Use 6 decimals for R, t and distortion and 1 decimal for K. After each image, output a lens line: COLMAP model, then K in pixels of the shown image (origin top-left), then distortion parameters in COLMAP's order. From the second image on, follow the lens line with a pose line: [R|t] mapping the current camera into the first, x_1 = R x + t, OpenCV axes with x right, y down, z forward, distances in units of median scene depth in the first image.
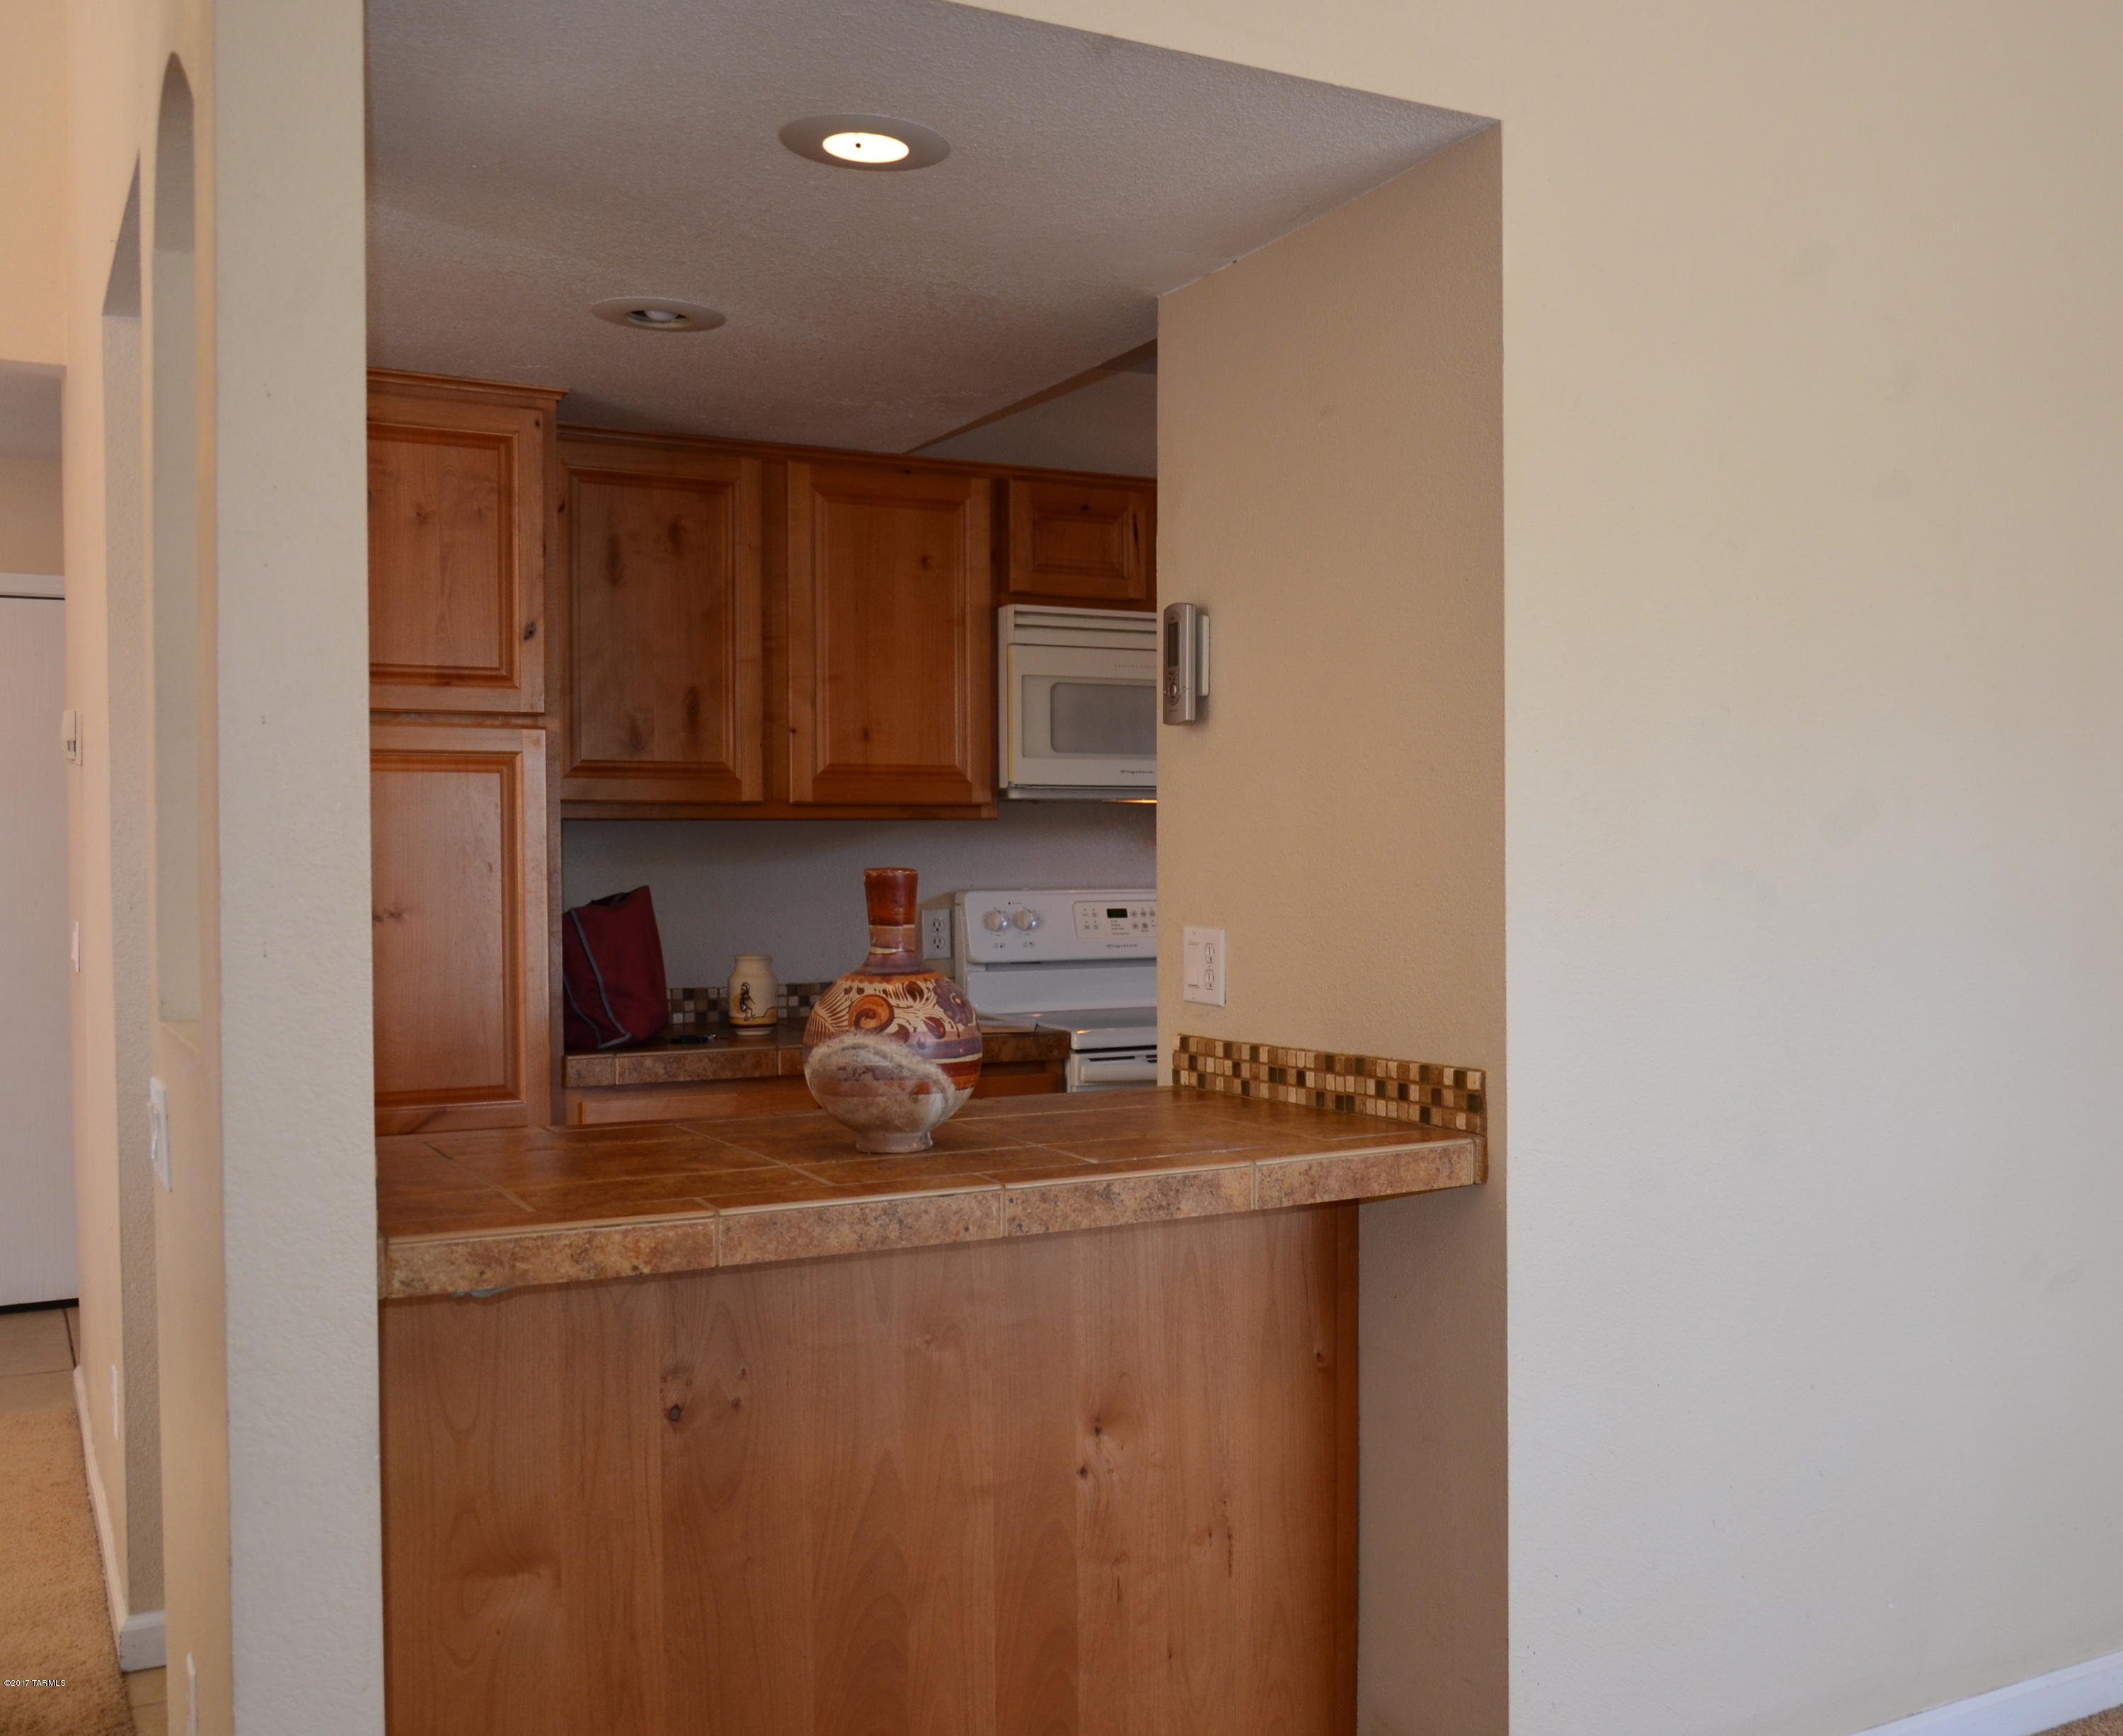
lens RADIAL K [[2203.9, 0, 1062.7], [0, 2203.9, 852.1], [0, 0, 1]] dist [-0.038272, 0.000000]
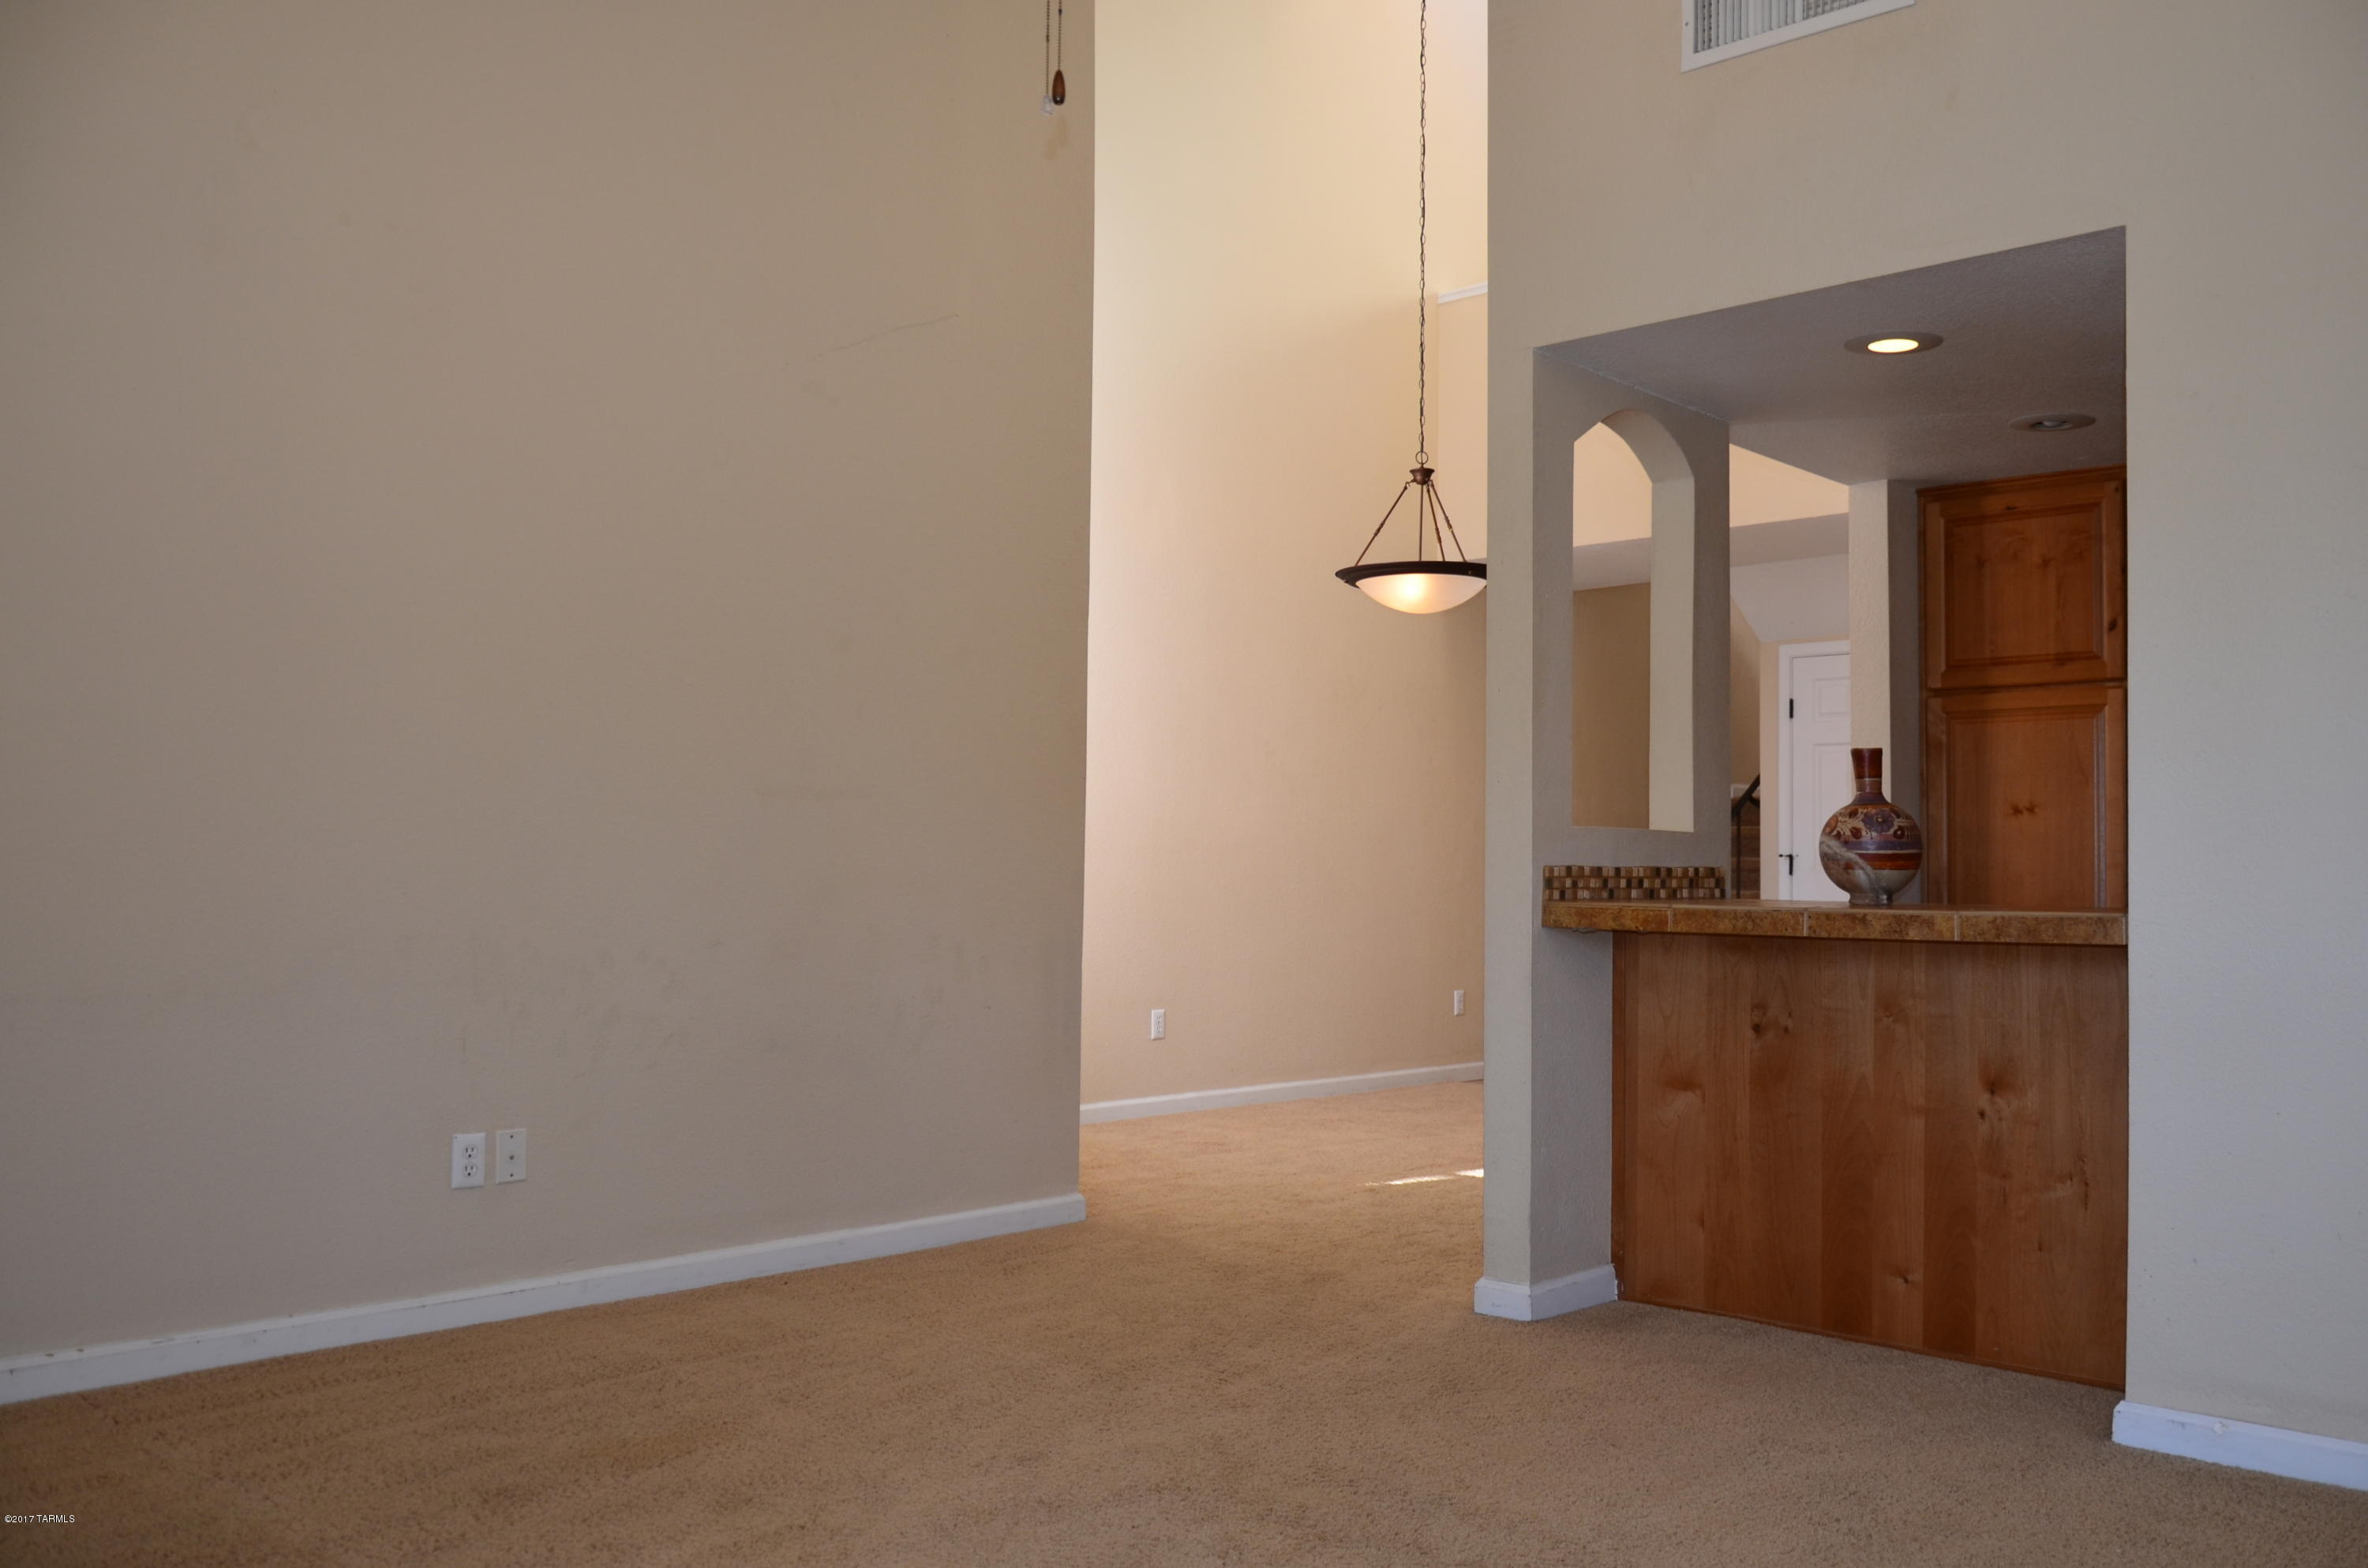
lens RADIAL K [[1842.6, 0, 1184.7], [0, 1842.6, 795.4], [0, 0, 1]] dist [0.011088, 0.001068]
pose [[0.253093, -0.022525, -0.967180, 1.266309], [-0.019617, 0.999404, -0.028409, 0.102304], [0.967243, 0.026164, 0.252500, 0.082149]]
